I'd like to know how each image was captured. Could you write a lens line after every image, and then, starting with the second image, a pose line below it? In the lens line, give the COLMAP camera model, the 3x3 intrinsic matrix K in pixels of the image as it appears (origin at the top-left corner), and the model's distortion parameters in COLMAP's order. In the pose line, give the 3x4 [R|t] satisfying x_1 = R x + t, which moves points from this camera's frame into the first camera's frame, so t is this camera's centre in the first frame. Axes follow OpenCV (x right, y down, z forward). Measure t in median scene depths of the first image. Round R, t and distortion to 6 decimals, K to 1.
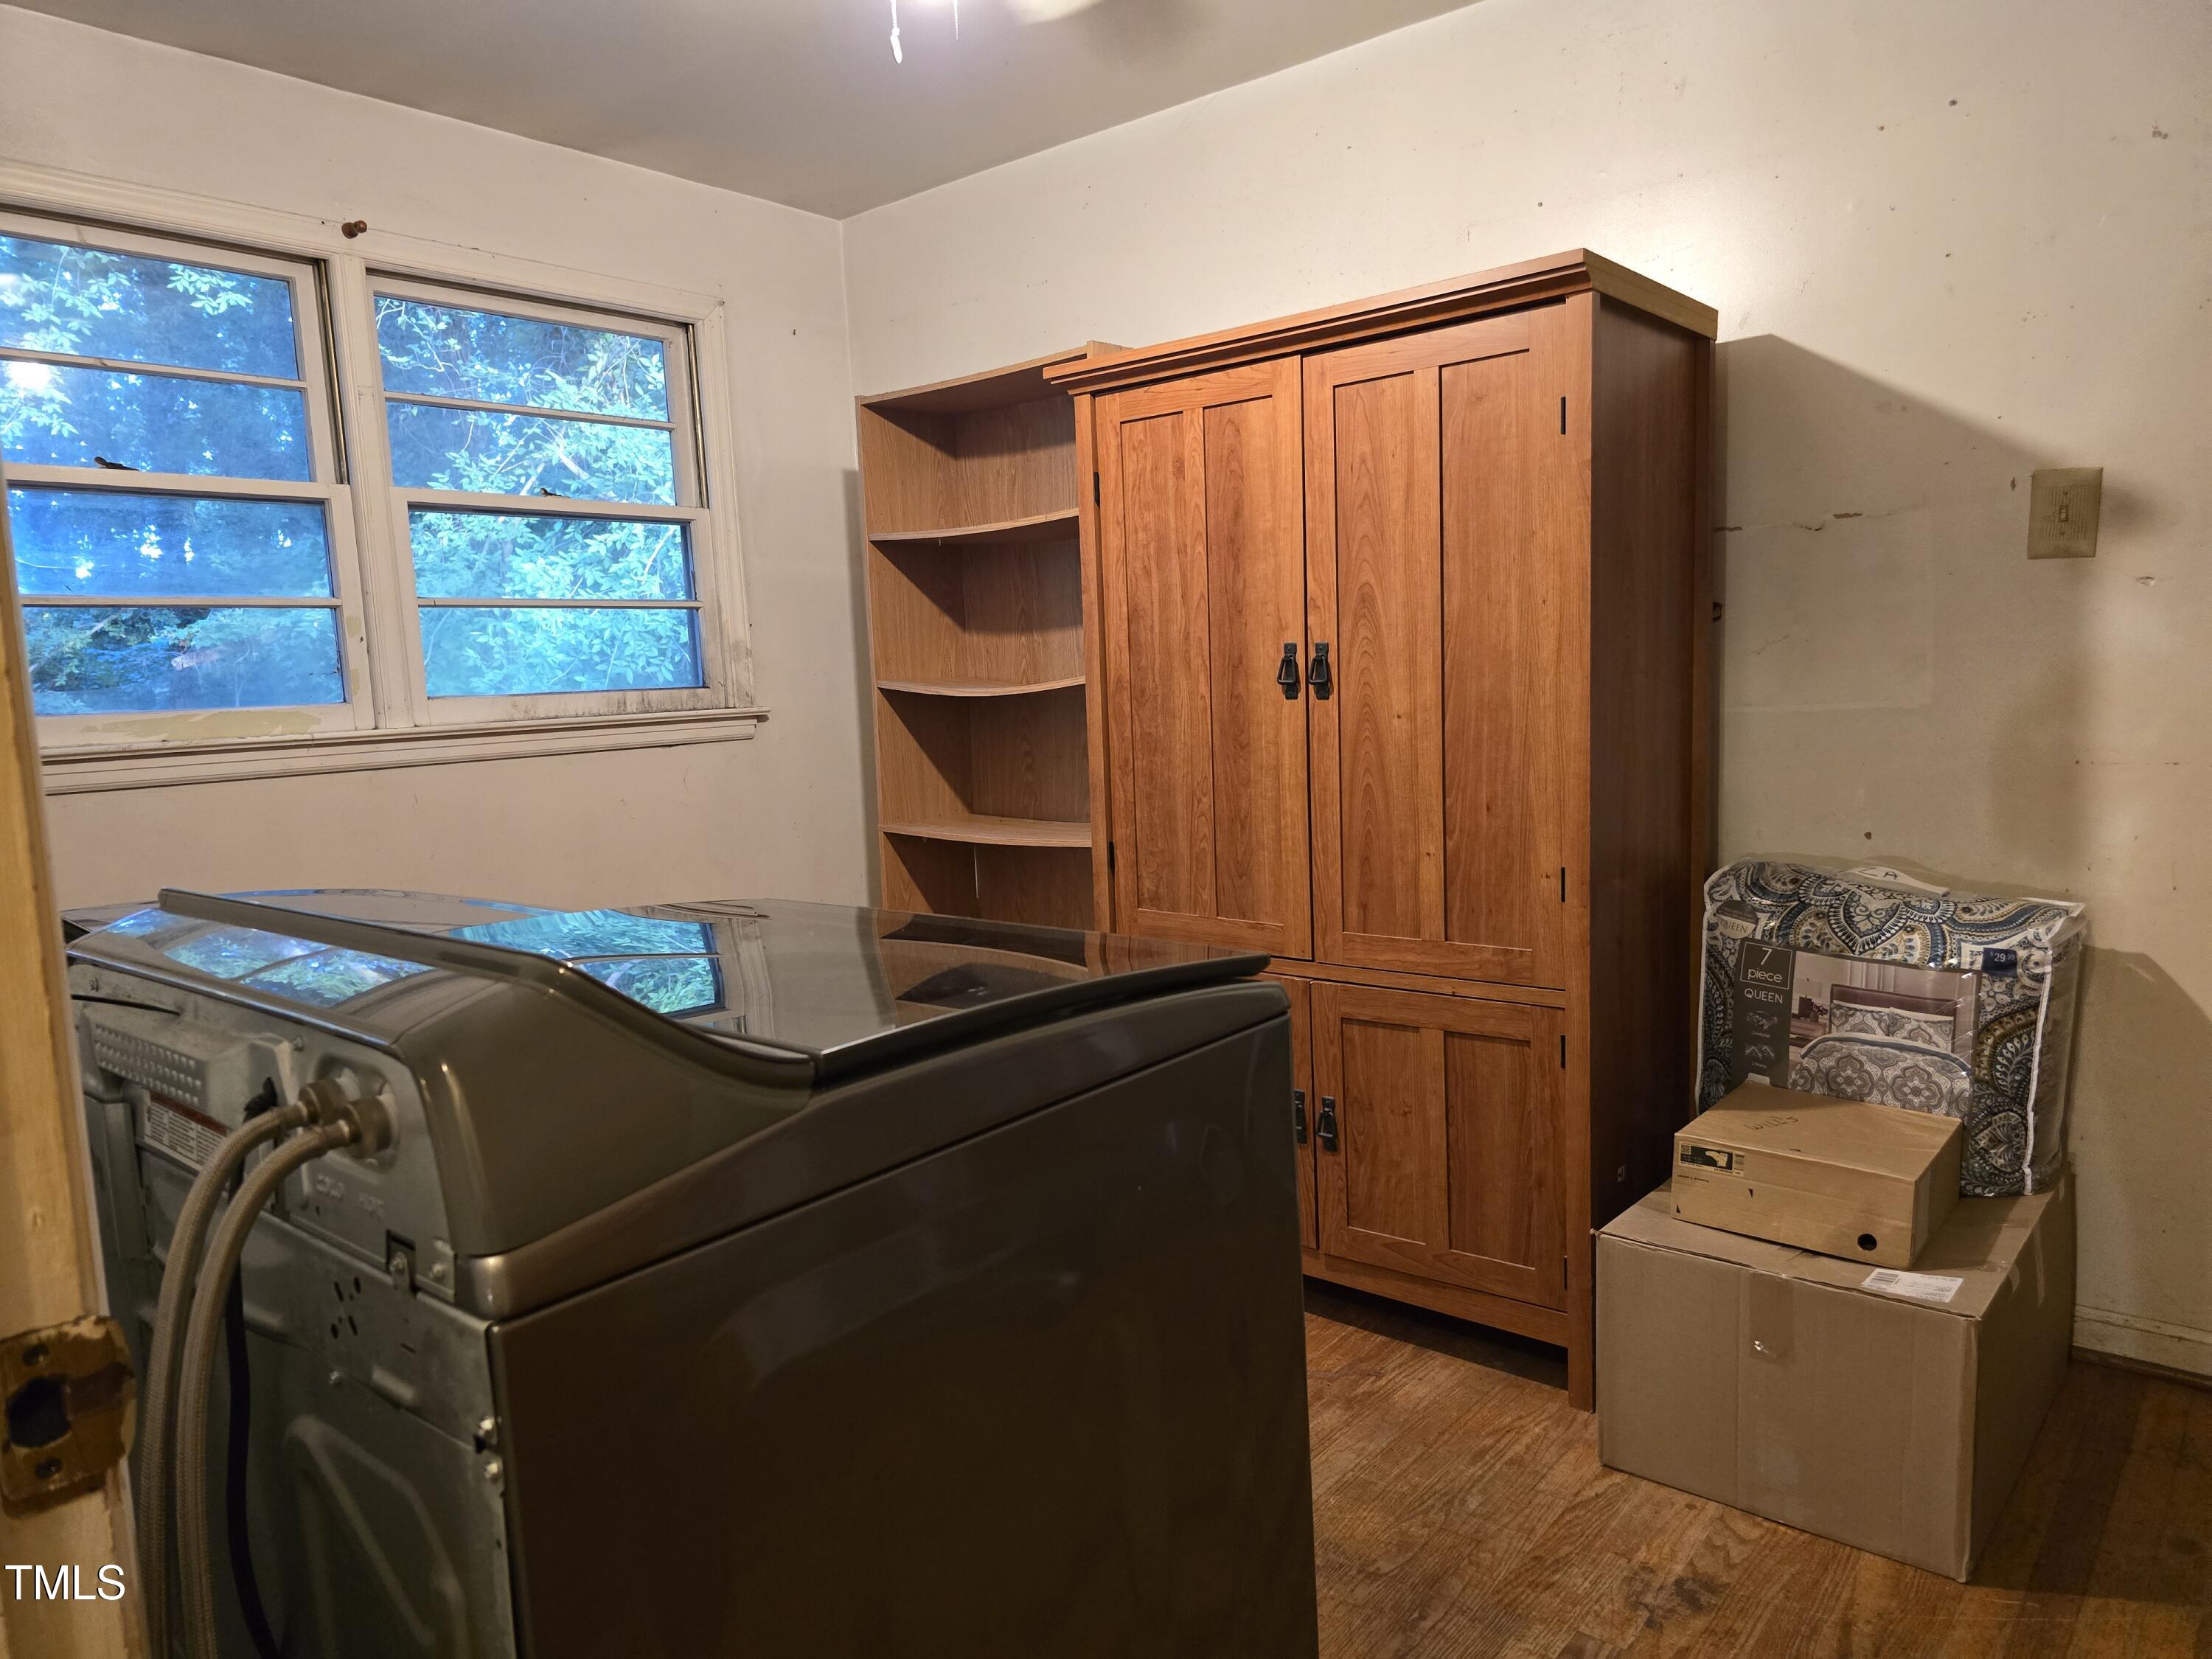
lens RADIAL K [[1477.1, 0, 1111.4], [0, 1477.1, 836.2], [0, 0, 1]] dist [0.064051, -0.052540]
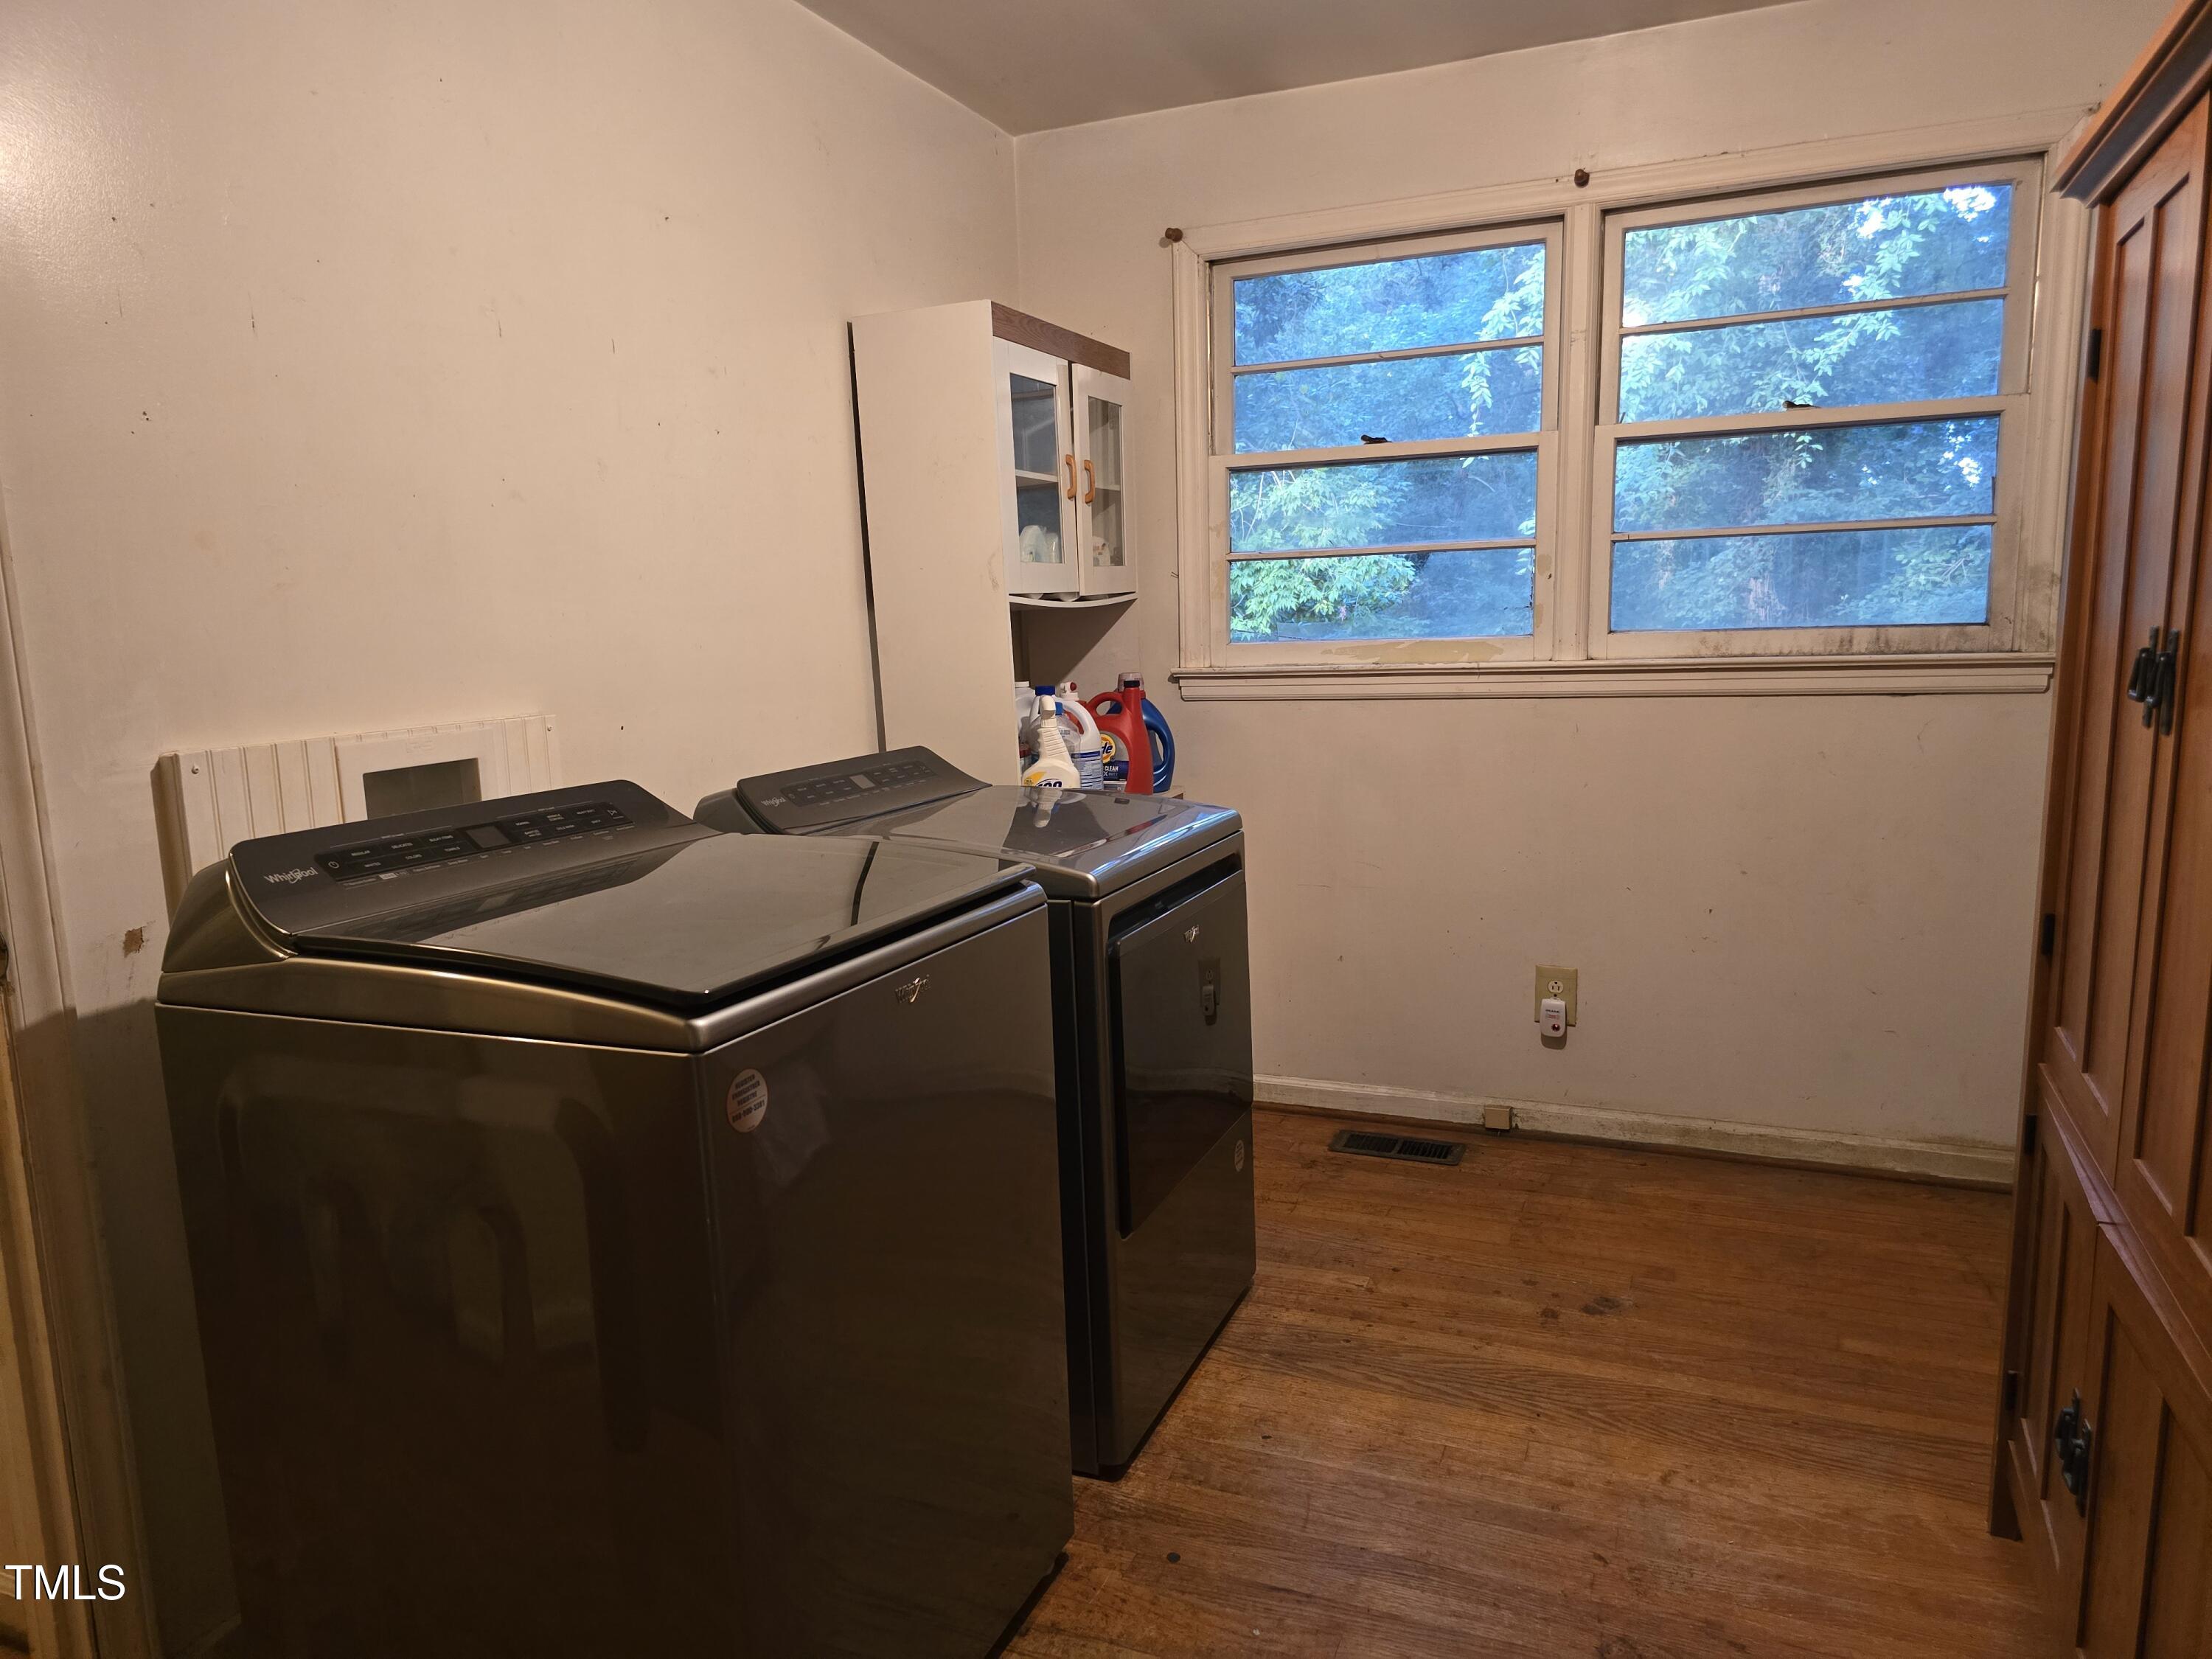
lens RADIAL K [[1476.0, 0, 1087.8], [0, 1476.0, 852.6], [0, 0, 1]] dist [0.068050, -0.067708]
pose [[0.289169, 0.187033, -0.938829, 0.528830], [-0.094862, 0.981499, 0.166315, -0.098673], [0.952566, 0.040966, 0.301562, 0.440389]]
